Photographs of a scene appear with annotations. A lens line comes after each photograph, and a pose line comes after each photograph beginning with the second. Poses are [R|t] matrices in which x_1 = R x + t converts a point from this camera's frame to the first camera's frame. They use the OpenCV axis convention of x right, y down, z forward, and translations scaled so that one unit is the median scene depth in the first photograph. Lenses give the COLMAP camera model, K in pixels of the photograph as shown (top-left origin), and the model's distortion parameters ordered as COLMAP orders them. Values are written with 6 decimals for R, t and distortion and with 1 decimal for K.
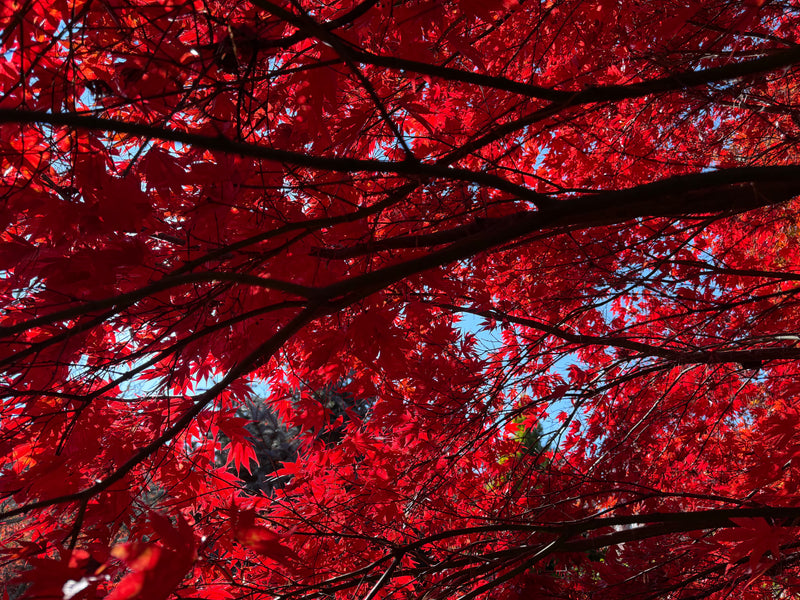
lens RADIAL K [[594.0, 0, 396.2], [0, 594.0, 310.1], [0, 0, 1]] dist [0.060258, -0.079987]
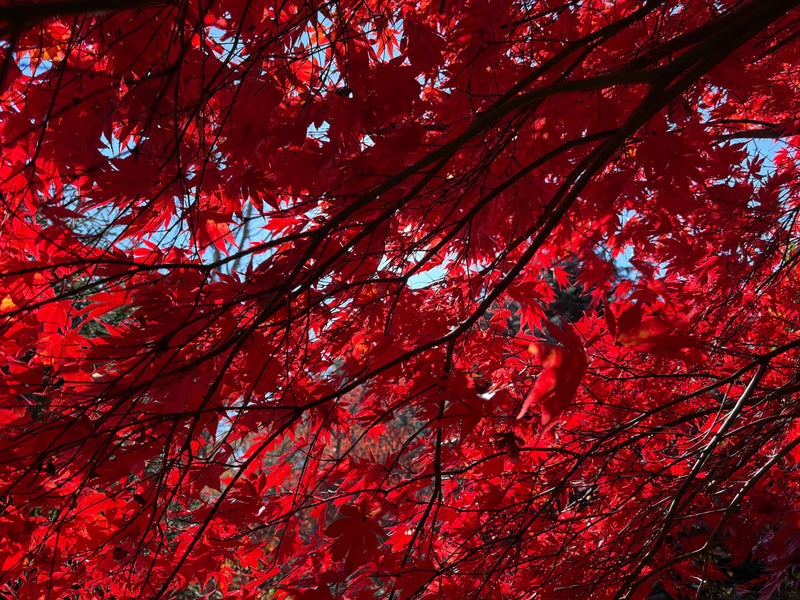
lens RADIAL K [[594.0, 0, 407.1], [0, 594.0, 304.0], [0, 0, 1]] dist [0.060258, -0.079987]
pose [[0.917559, -0.177386, -0.355837, -0.094598], [0.231643, 0.965882, 0.115817, 0.050007], [0.323153, -0.188696, 0.927344, -0.020386]]
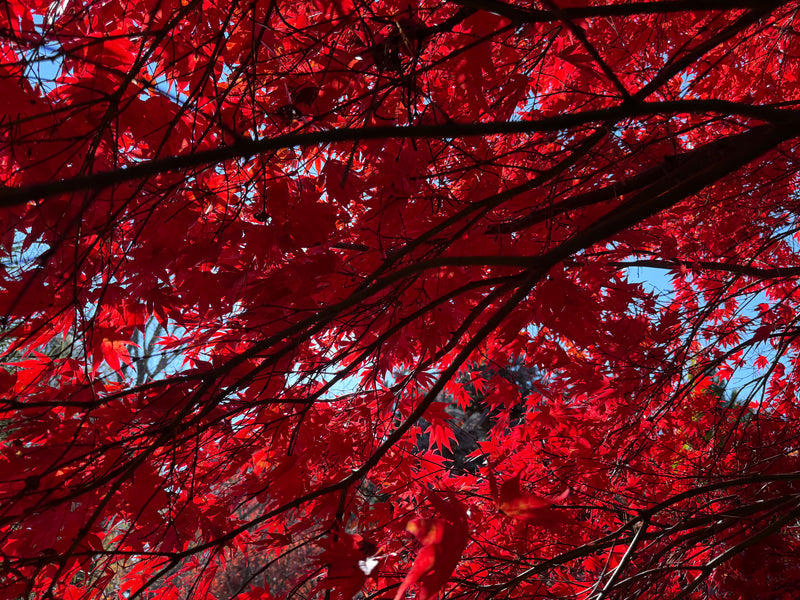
lens RADIAL K [[594.0, 0, 400.4], [0, 594.0, 308.0], [0, 0, 1]] dist [0.060258, -0.079987]
pose [[0.959677, -0.164233, -0.228138, -0.060421], [0.169684, 0.985489, 0.004347, 0.002960], [0.224113, -0.042883, 0.973619, -0.009223]]
